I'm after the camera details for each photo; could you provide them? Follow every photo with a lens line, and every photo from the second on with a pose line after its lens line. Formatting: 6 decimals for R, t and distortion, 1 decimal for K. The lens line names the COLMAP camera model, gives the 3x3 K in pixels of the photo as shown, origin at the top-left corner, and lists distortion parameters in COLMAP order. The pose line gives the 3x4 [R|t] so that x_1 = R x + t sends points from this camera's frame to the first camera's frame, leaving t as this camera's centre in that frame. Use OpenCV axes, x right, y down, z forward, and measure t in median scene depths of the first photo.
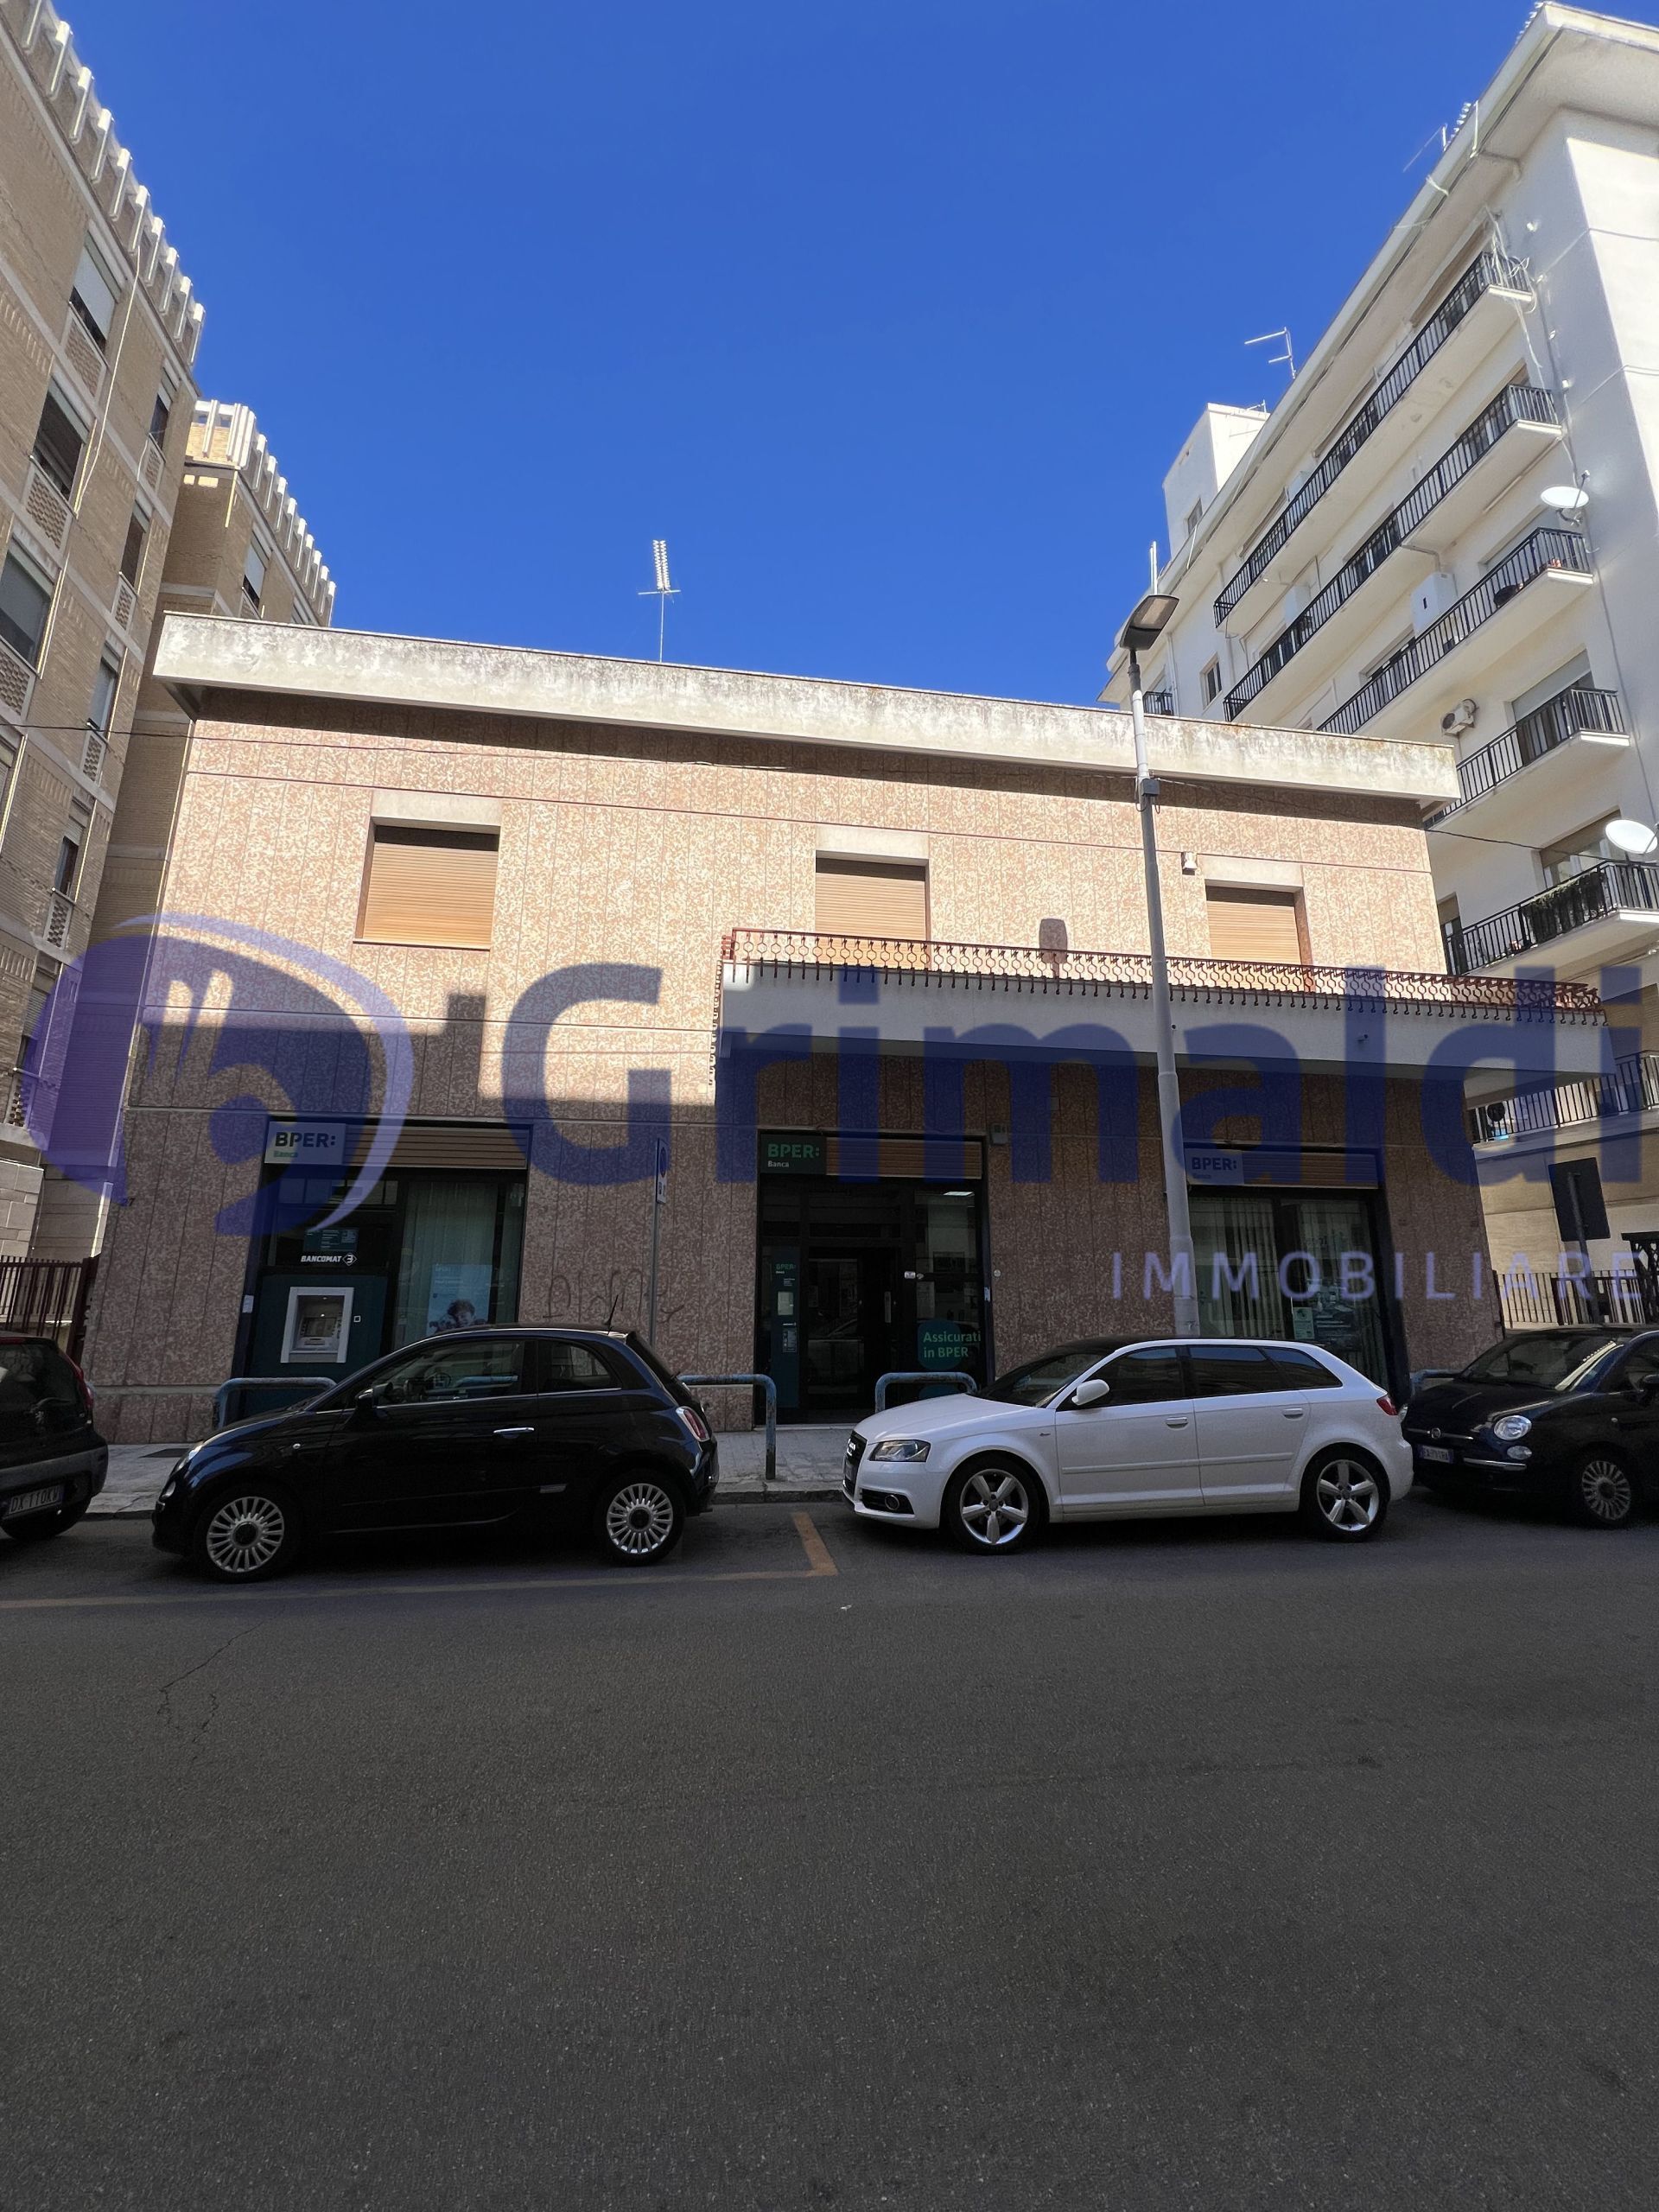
lens RADIAL K [[874.3, 0, 829.5], [0, 874.3, 1106.0], [0, 0, 1]] dist [0.001670, 0.000201]
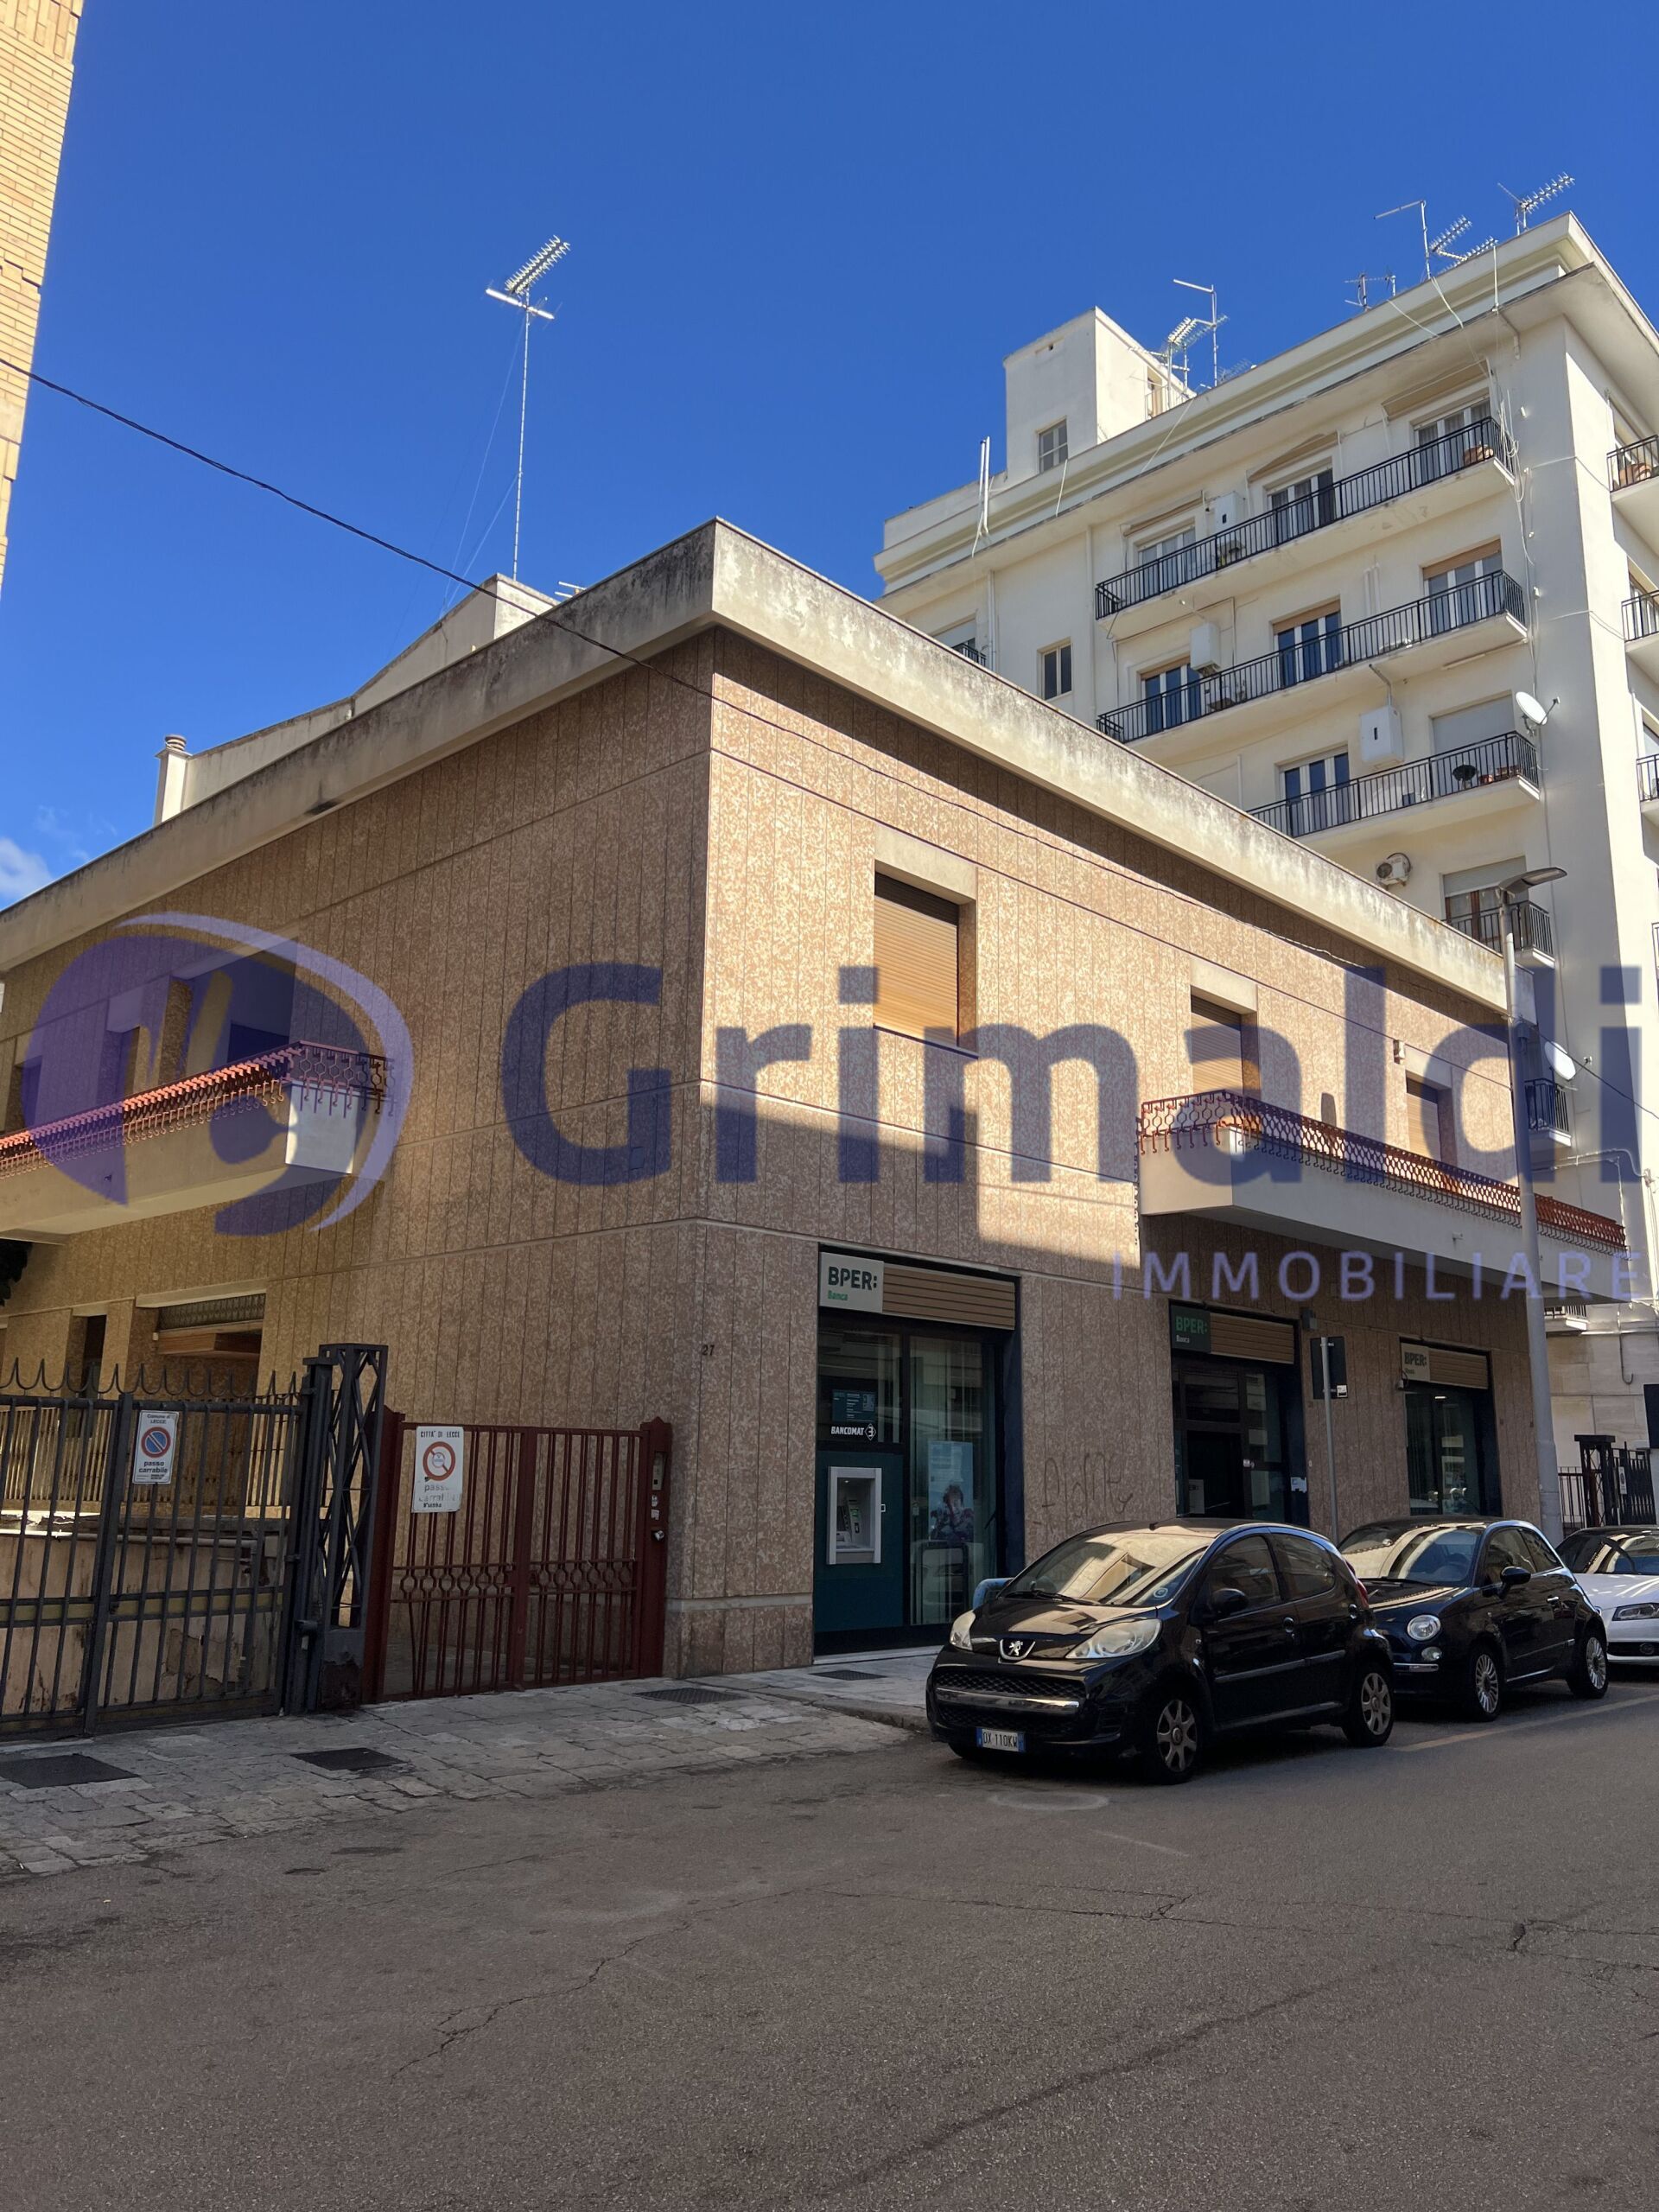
lens RADIAL K [[1591.8, 0, 829.5], [0, 1591.8, 1106.0], [0, 0, 1]] dist [0.167424, -0.343450]
pose [[0.801225, 0.145237, 0.580469, -1.374282], [-0.146219, 0.988209, -0.045430, -0.044333], [-0.580223, -0.048476, 0.813014, -0.145689]]
